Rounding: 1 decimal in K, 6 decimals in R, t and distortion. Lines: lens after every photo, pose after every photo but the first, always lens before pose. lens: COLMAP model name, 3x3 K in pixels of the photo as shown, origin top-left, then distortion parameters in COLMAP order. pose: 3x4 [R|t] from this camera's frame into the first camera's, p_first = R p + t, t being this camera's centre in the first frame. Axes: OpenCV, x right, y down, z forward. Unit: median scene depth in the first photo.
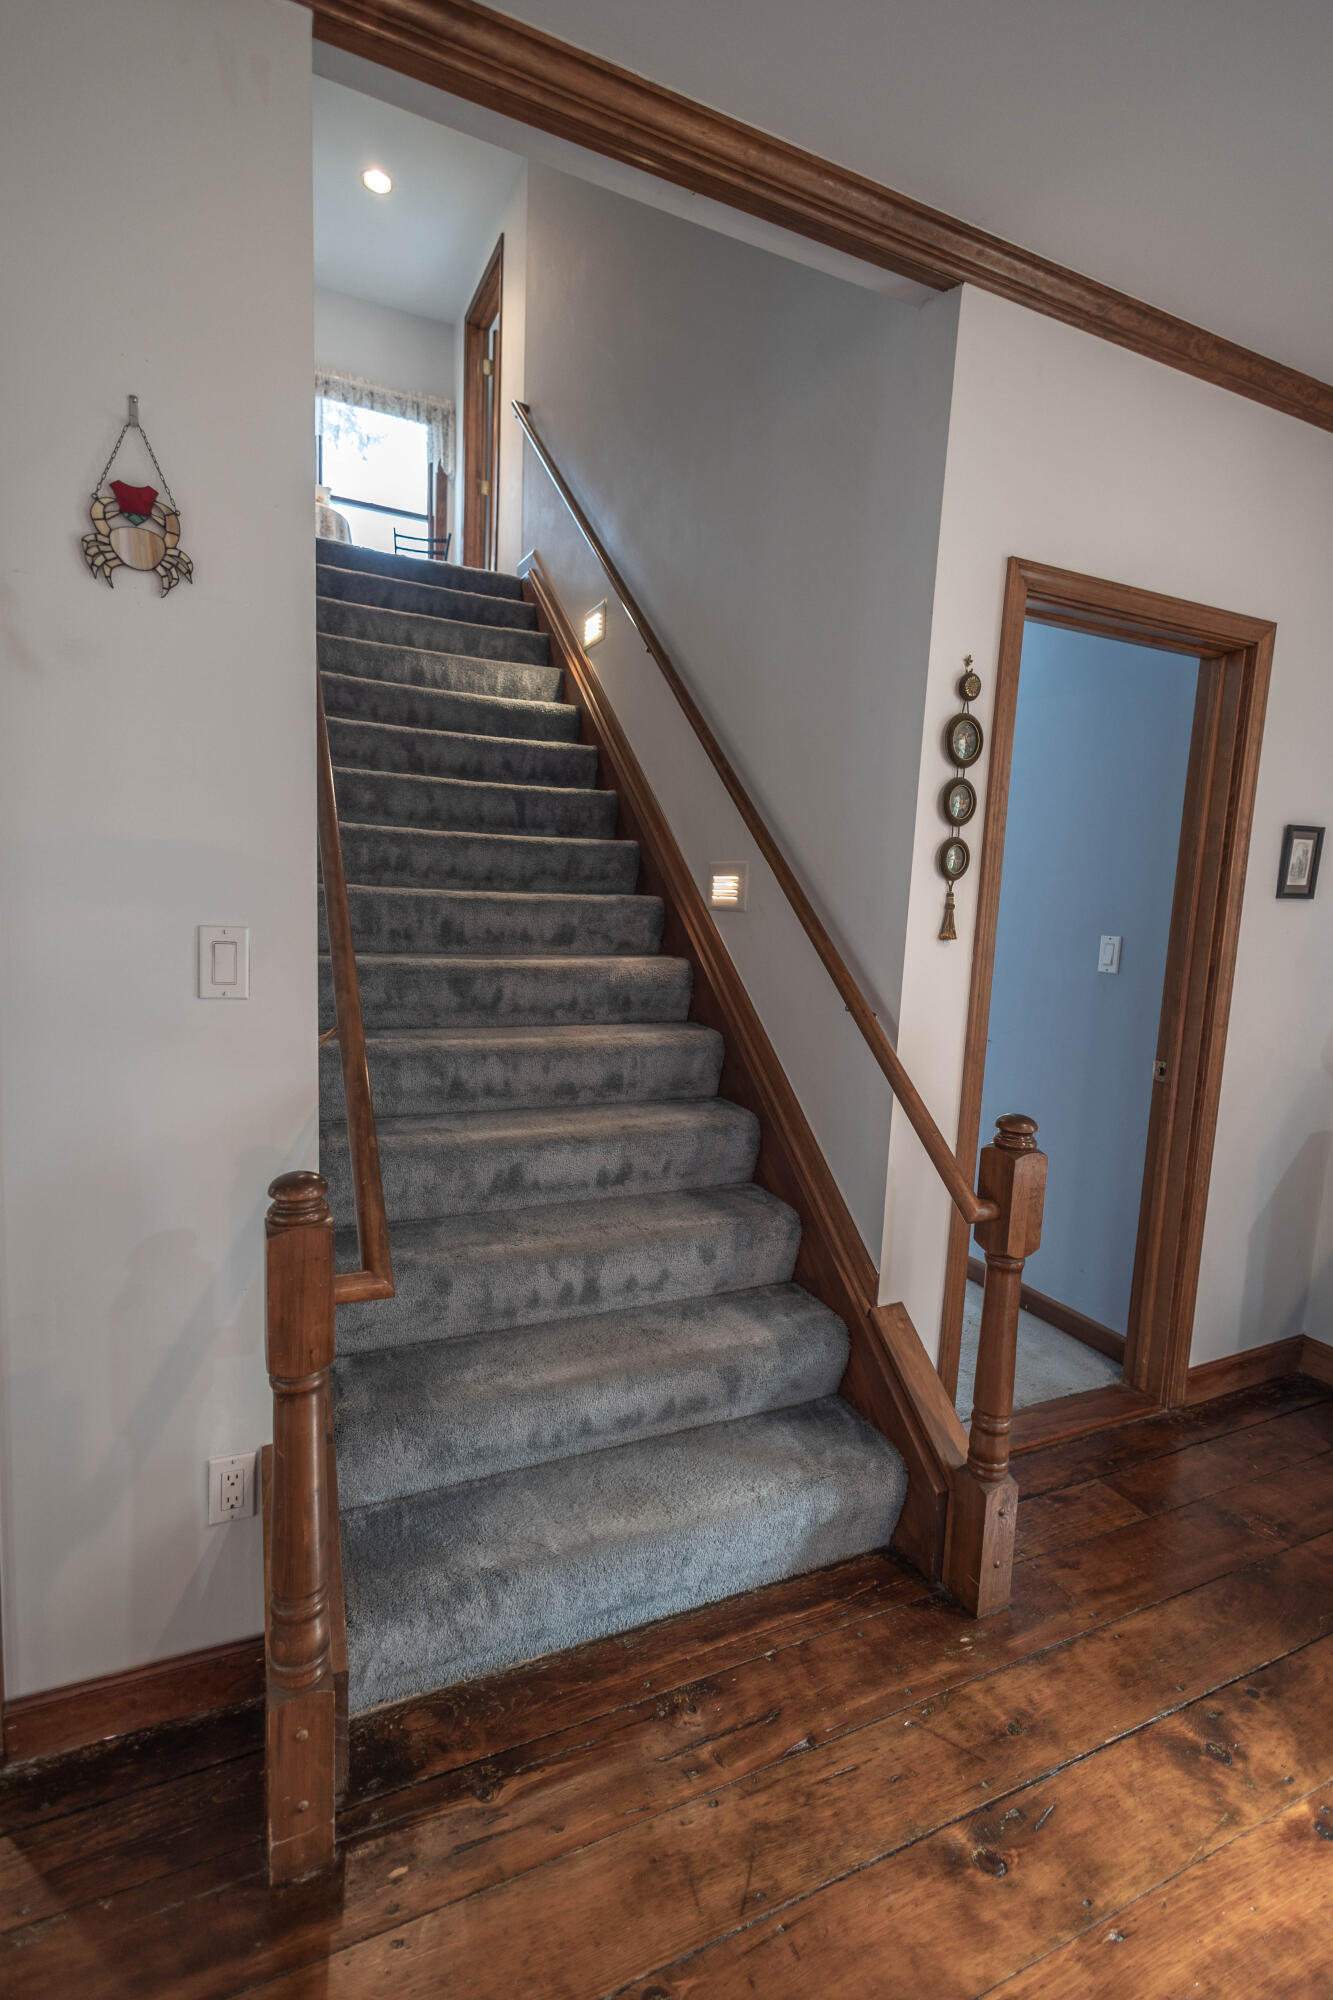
lens RADIAL K [[922.4, 0, 661.3], [0, 922.4, 1008.7], [0, 0, 1]] dist [0.000848, 0.000083]
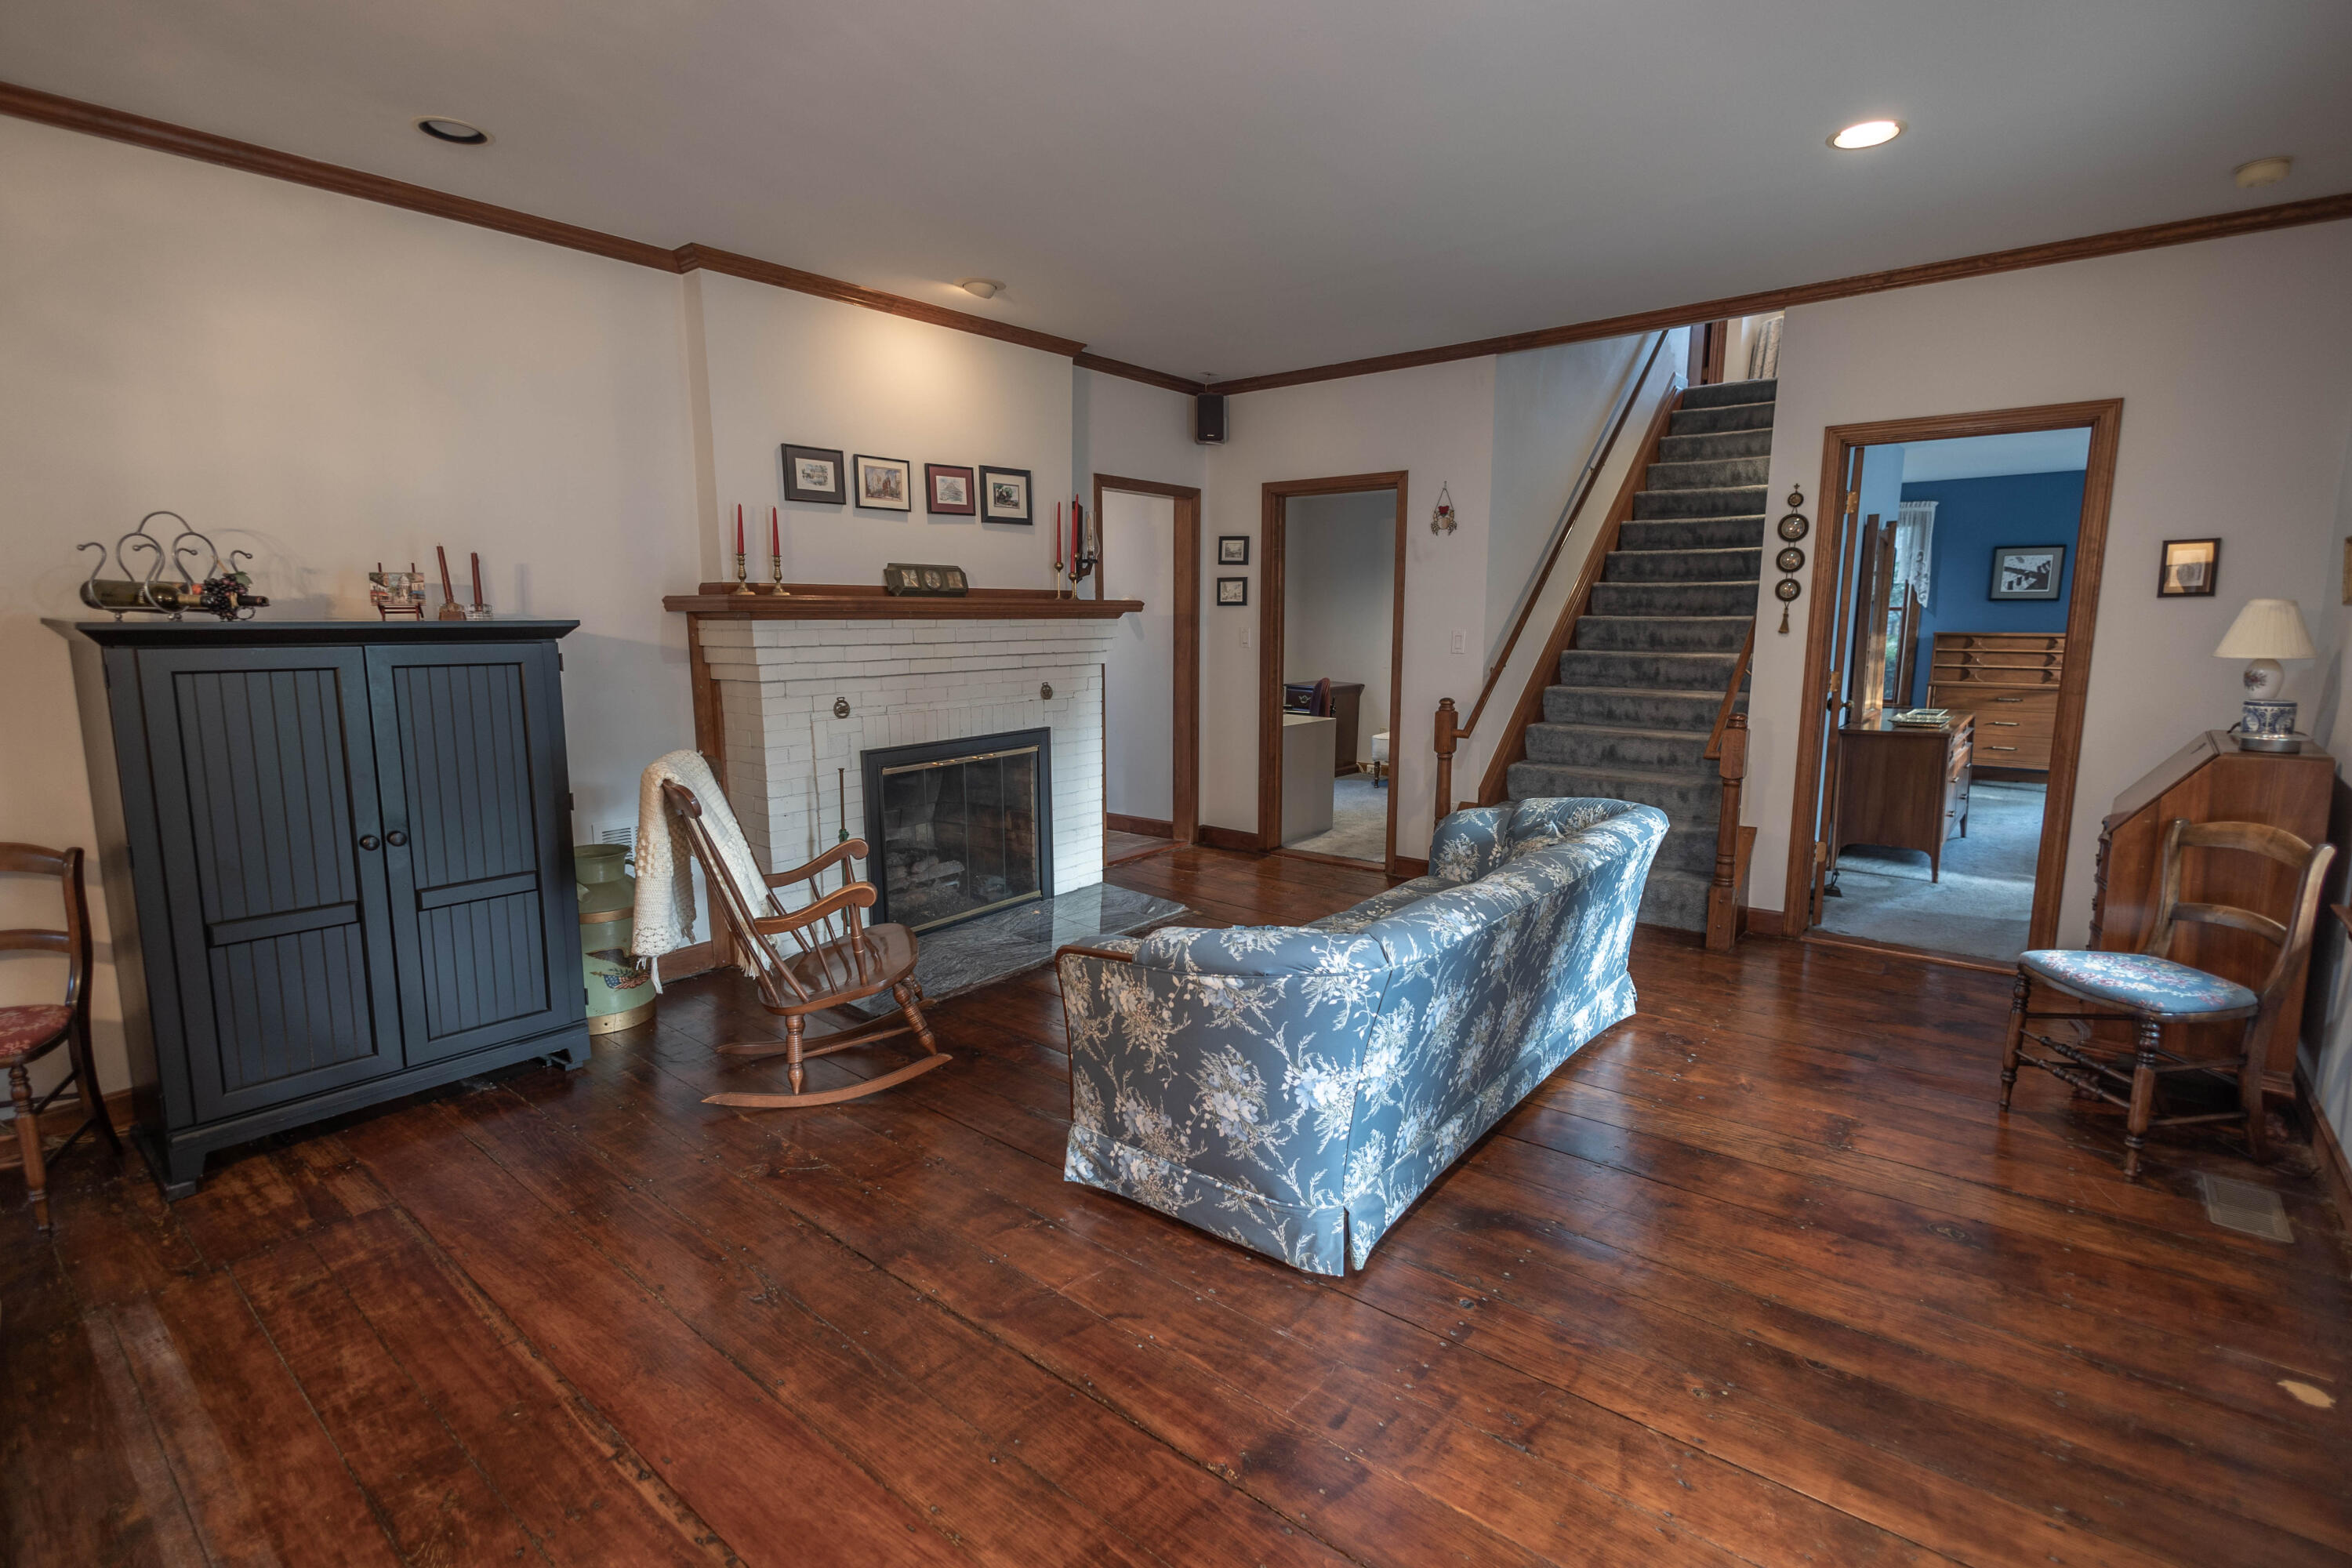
lens RADIAL K [[1084.8, 0, 1175.9], [0, 1084.8, 774.1], [0, 0, 1]] dist [0.000848, 0.000083]
pose [[0.435356, 0.090228, -0.895725, 1.373564], [-0.087115, 0.994518, 0.057839, 0.147535], [0.896034, 0.052851, 0.440830, -0.831750]]
